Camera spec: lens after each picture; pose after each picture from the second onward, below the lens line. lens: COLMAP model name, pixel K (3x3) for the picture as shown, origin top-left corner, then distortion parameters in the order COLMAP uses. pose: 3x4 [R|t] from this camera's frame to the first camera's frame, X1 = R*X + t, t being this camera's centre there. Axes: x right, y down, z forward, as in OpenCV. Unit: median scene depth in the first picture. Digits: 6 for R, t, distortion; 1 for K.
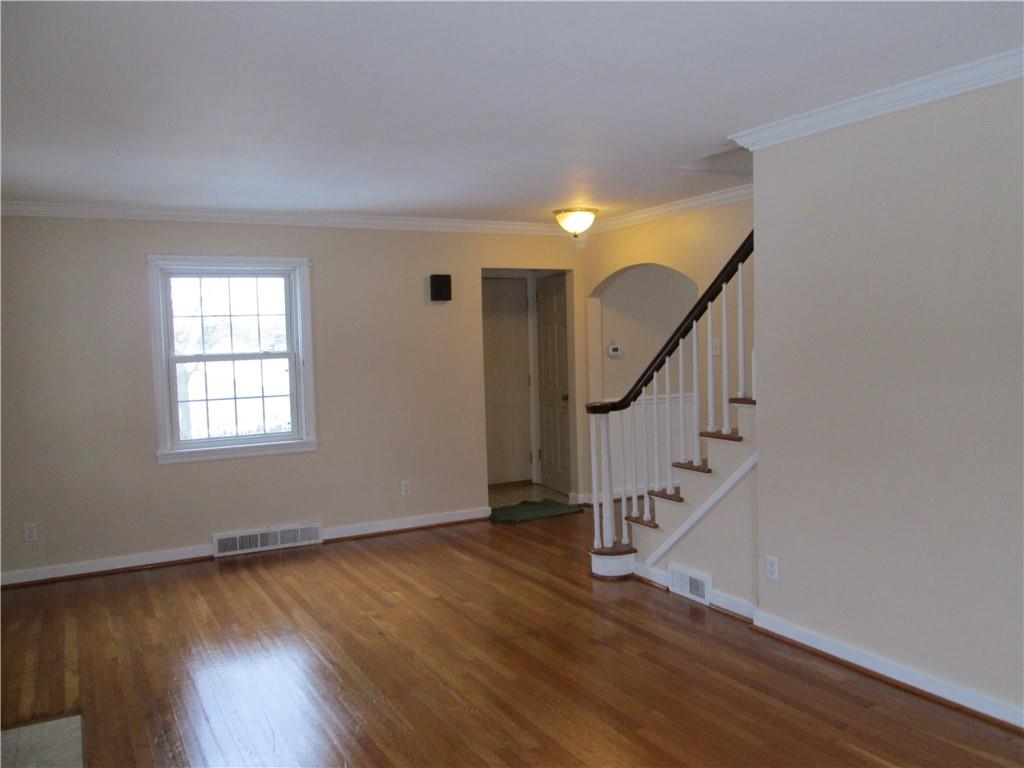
lens RADIAL K [[844.8, 0, 512.0], [0, 844.8, 384.0], [0, 0, 1]] dist [-0.035274, -0.000133]
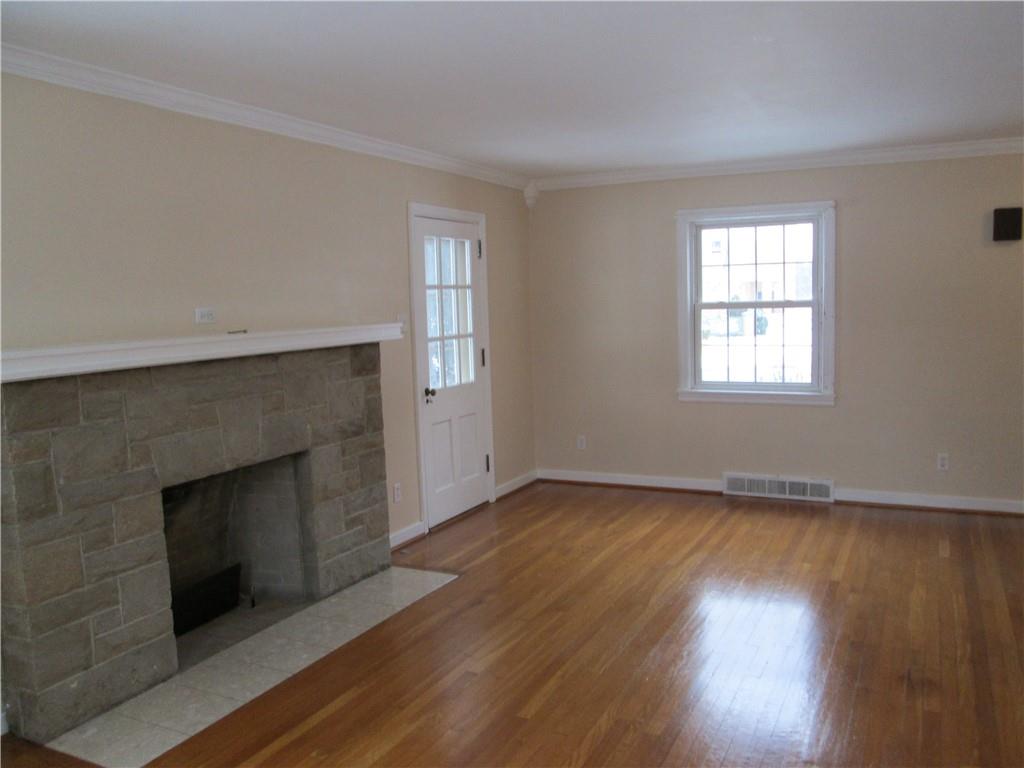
lens RADIAL K [[844.8, 0, 512.0], [0, 844.8, 384.0], [0, 0, 1]] dist [-0.035274, -0.000133]
pose [[0.578091, 0.097018, -0.810184, 0.339631], [-0.036059, 0.994974, 0.093417, -0.021725], [0.815175, -0.024789, 0.578683, 0.167224]]
